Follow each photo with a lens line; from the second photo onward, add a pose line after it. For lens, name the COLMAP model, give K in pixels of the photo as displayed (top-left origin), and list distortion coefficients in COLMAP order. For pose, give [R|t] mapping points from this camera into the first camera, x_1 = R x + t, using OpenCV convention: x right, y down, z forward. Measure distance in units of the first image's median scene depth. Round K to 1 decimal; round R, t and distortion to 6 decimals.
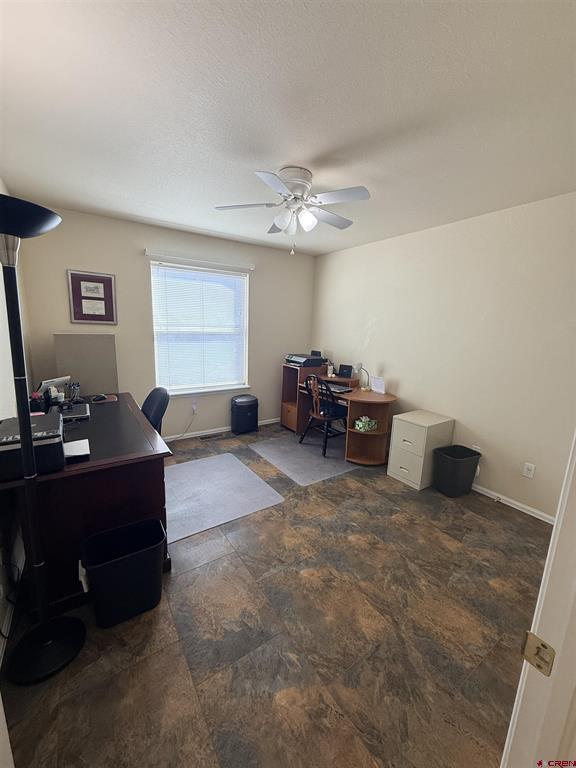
lens RADIAL K [[309.3, 0, 288.1], [0, 309.3, 391.9], [0, 0, 1]] dist [0.000896, -0.000505]
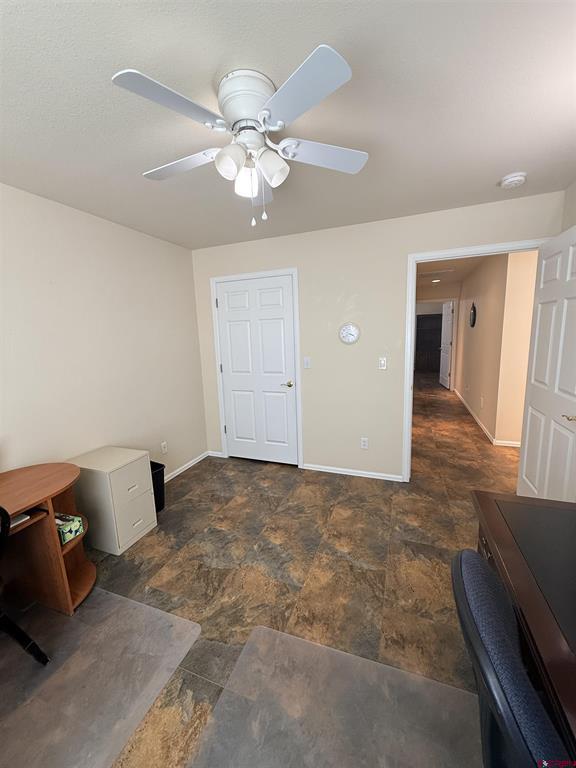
lens RADIAL K [[309.3, 0, 287.9], [0, 309.3, 380.1], [0, 0, 1]] dist [0.000896, -0.000505]
pose [[-0.580078, -0.136452, 0.803051, -0.540330], [0.195563, 0.933705, 0.299916, -0.312875], [-0.790737, 0.331022, -0.514937, 1.274617]]
